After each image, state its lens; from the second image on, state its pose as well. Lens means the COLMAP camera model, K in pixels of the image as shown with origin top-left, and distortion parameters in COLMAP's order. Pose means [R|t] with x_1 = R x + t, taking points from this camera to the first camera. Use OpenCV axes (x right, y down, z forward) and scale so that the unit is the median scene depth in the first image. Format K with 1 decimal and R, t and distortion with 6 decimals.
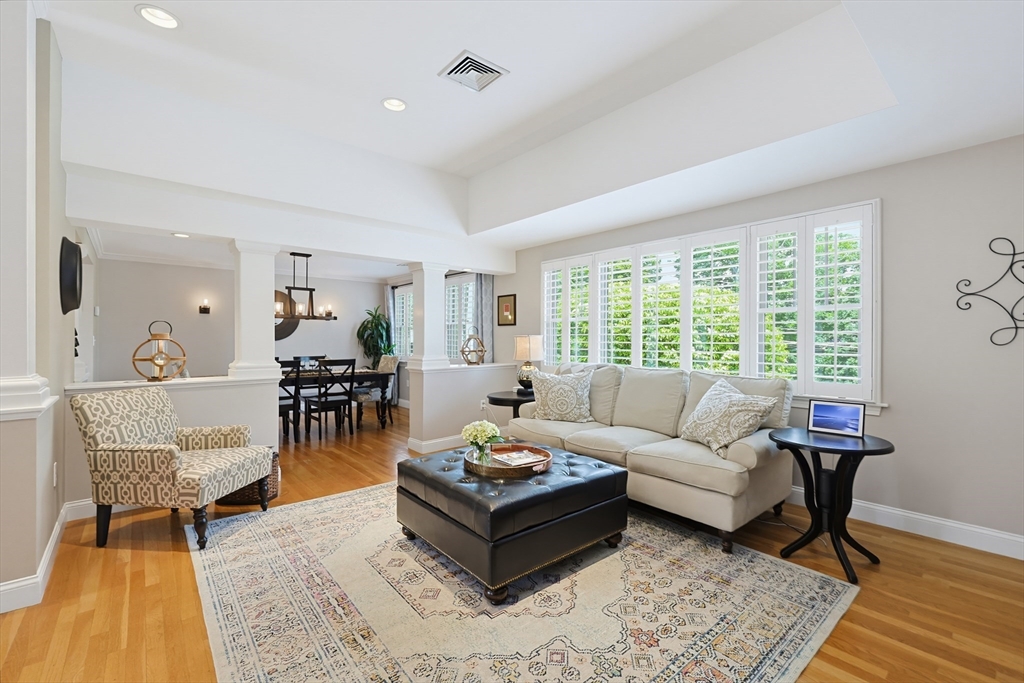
lens RADIAL K [[442.6, 0, 527.3], [0, 442.6, 340.6], [0, 0, 1]] dist [-0.002345, -0.000186]
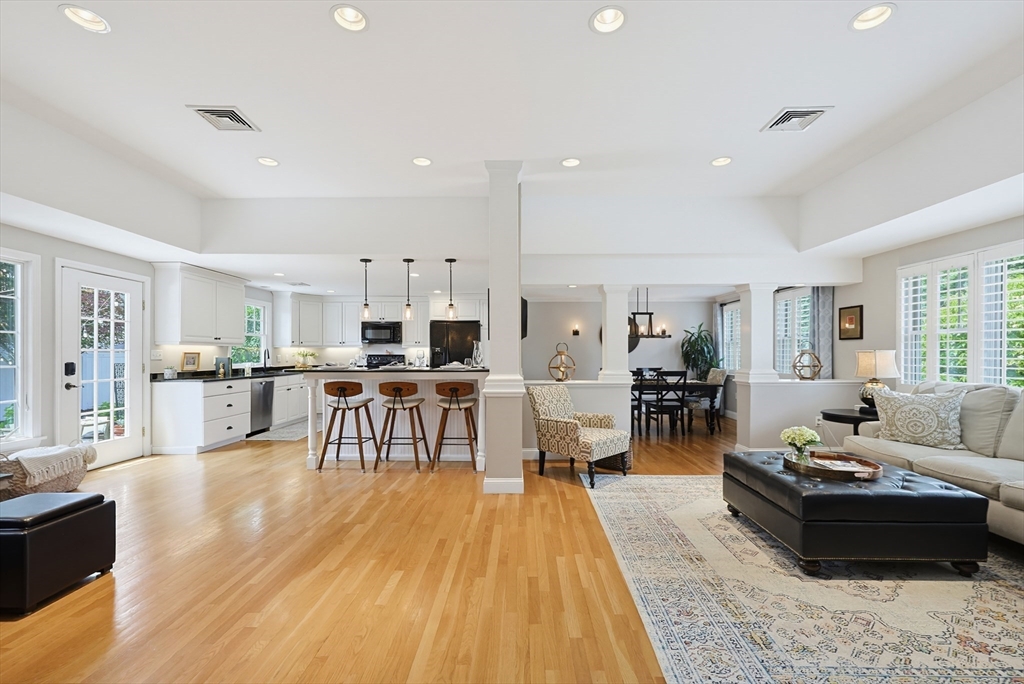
lens RADIAL K [[438.9, 0, 513.9], [0, 438.9, 353.0], [0, 0, 1]] dist [-0.000320, -0.000026]
pose [[0.739077, -0.001295, -0.673620, 0.100380], [-0.000336, 0.999997, -0.002292, -0.006095], [0.673621, 0.001920, 0.739075, -0.303815]]
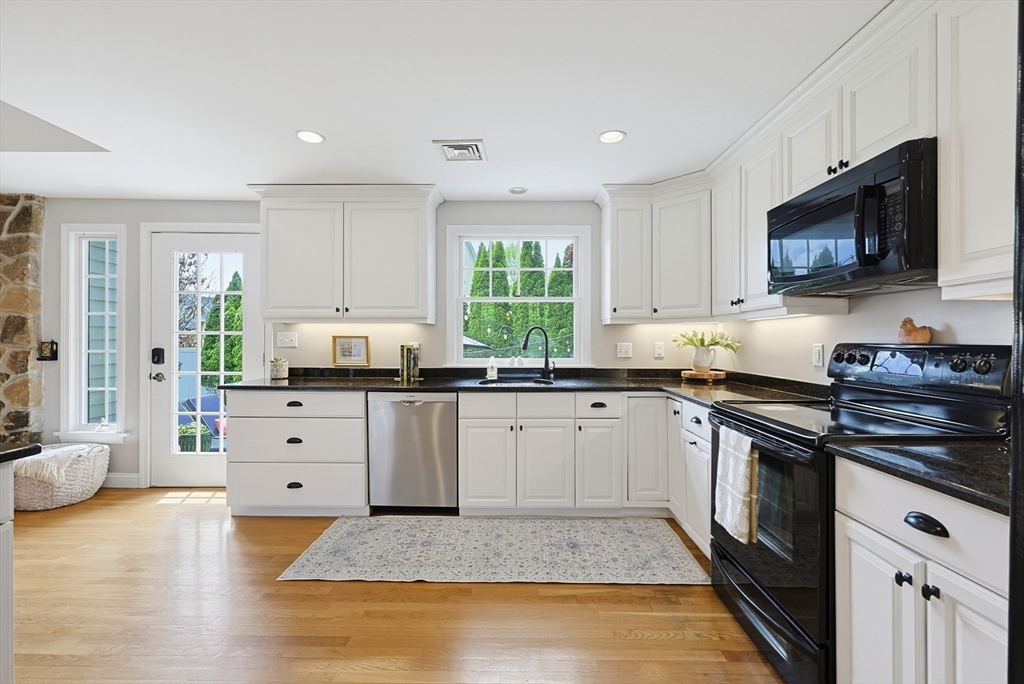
lens RADIAL K [[435.9, 0, 515.3], [0, 435.9, 339.8], [0, 0, 1]] dist [-0.002039, -0.000358]
pose [[-0.668085, -0.002456, -0.744081, -1.807788], [-0.003587, 0.999994, -0.000080, -0.003264], [0.744076, 0.002616, -0.668089, 1.345790]]
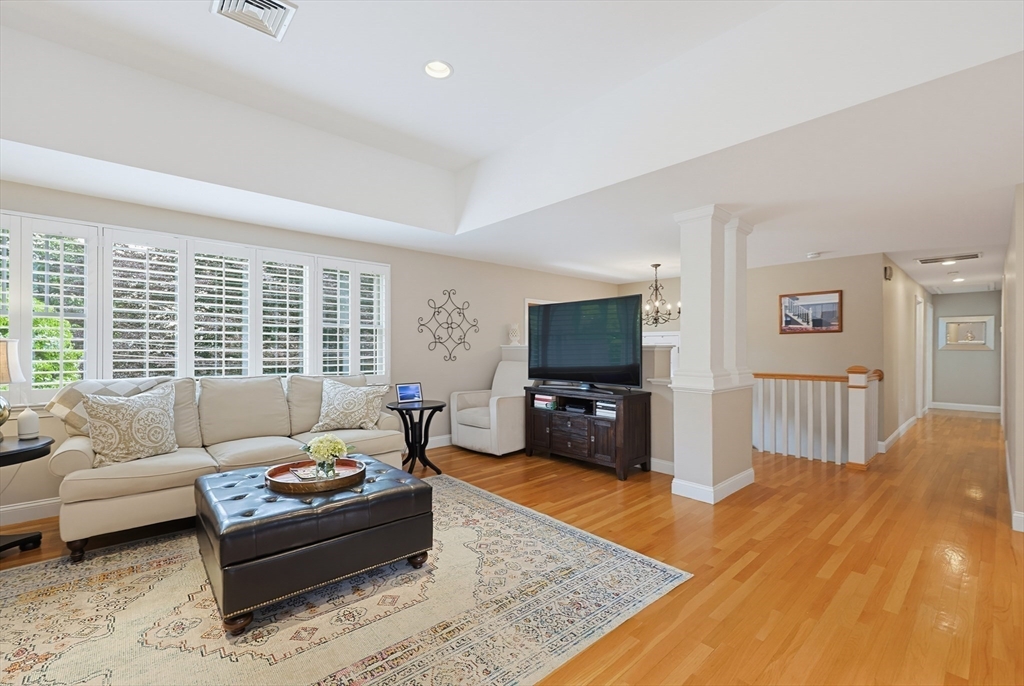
lens RADIAL K [[438.2, 0, 518.0], [0, 438.2, 347.3], [0, 0, 1]] dist [-0.000361, 0.000042]
pose [[-0.018163, -0.001447, 0.999834, -0.892931], [-0.002813, 0.999995, 0.001396, -0.006275], [-0.999831, -0.002787, -0.018167, 0.527423]]
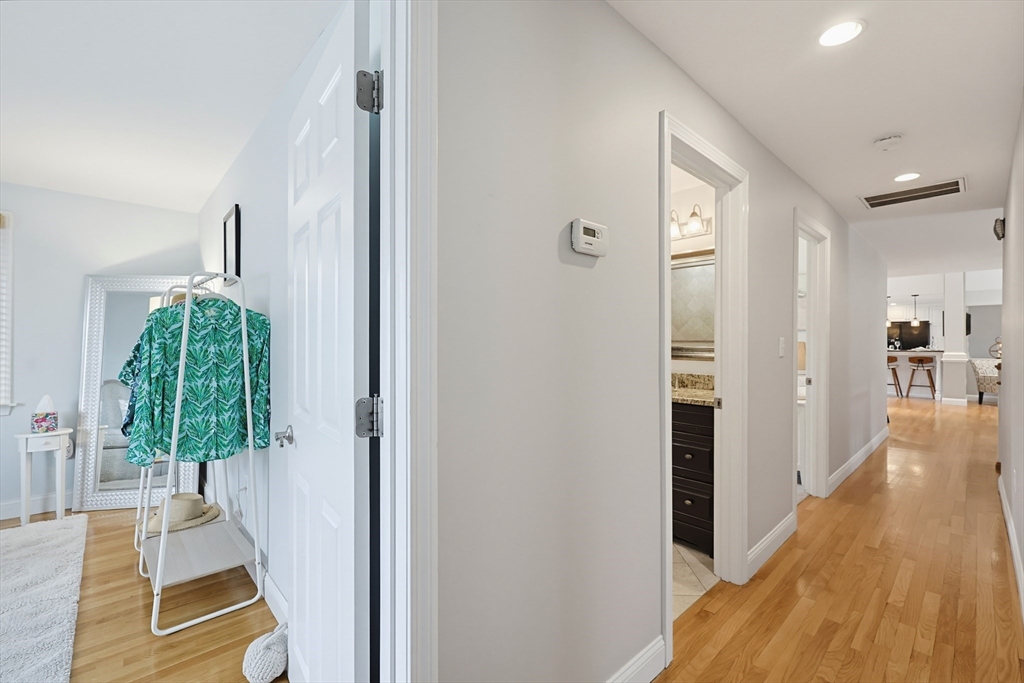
lens RADIAL K [[435.9, 0, 515.3], [0, 435.9, 339.3], [0, 0, 1]] dist [-0.002039, -0.000358]
pose [[0.028003, -0.005276, -0.999594, 2.080643], [0.000552, 0.999986, -0.005263, -0.020868], [0.999608, -0.000405, 0.028006, -2.434377]]
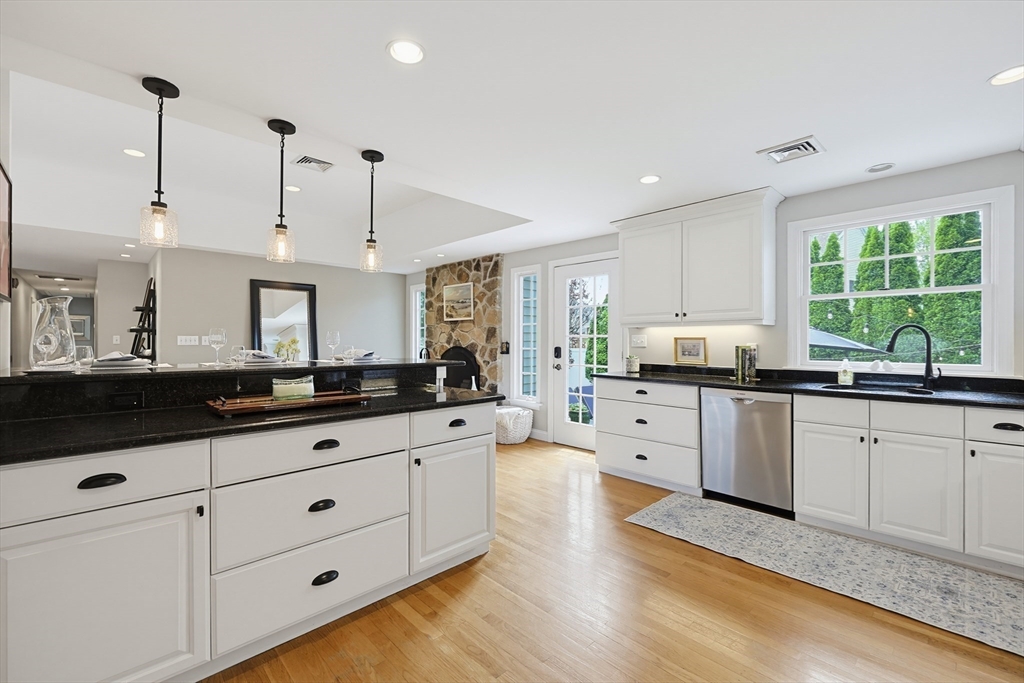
lens RADIAL K [[432.7, 0, 516.9], [0, 432.7, 342.3], [0, 0, 1]] dist [-0.000751, -0.000152]
pose [[-0.998730, -0.004320, -0.050197, -1.794275], [-0.004421, 0.999988, 0.001897, 0.002094], [0.050189, 0.002116, -0.998738, 1.522132]]
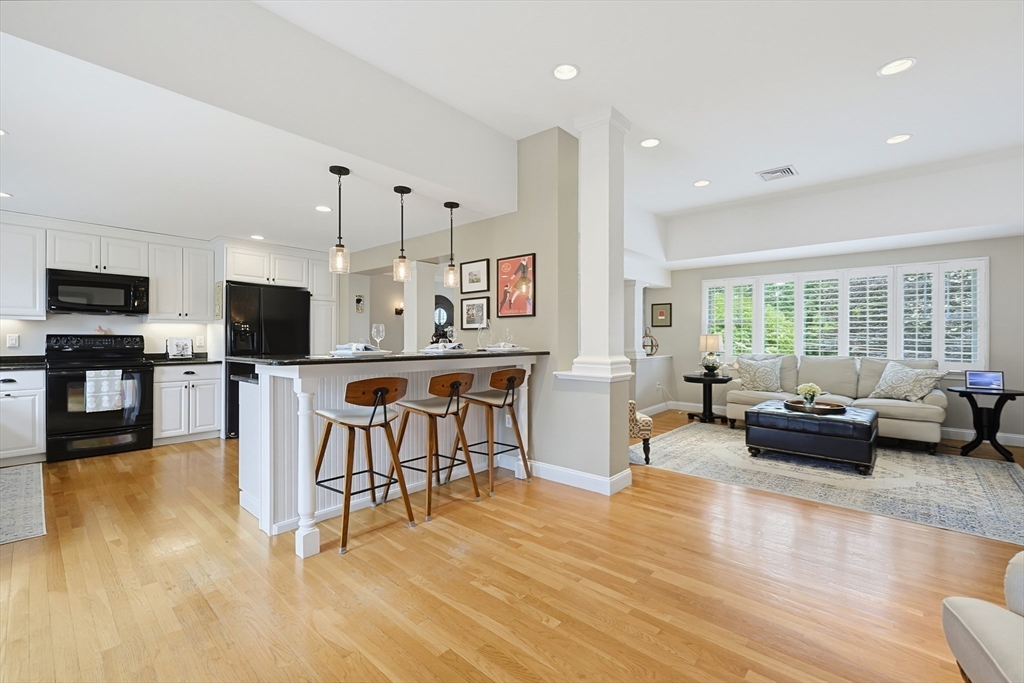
lens RADIAL K [[435.4, 0, 516.6], [0, 435.4, 340.7], [0, 0, 1]] dist [0.000849, -0.000025]
pose [[0.992172, 0.002978, 0.124847, -1.250217], [-0.003213, 0.999993, 0.001678, 0.014240], [-0.124841, -0.002066, 0.992175, -0.468951]]
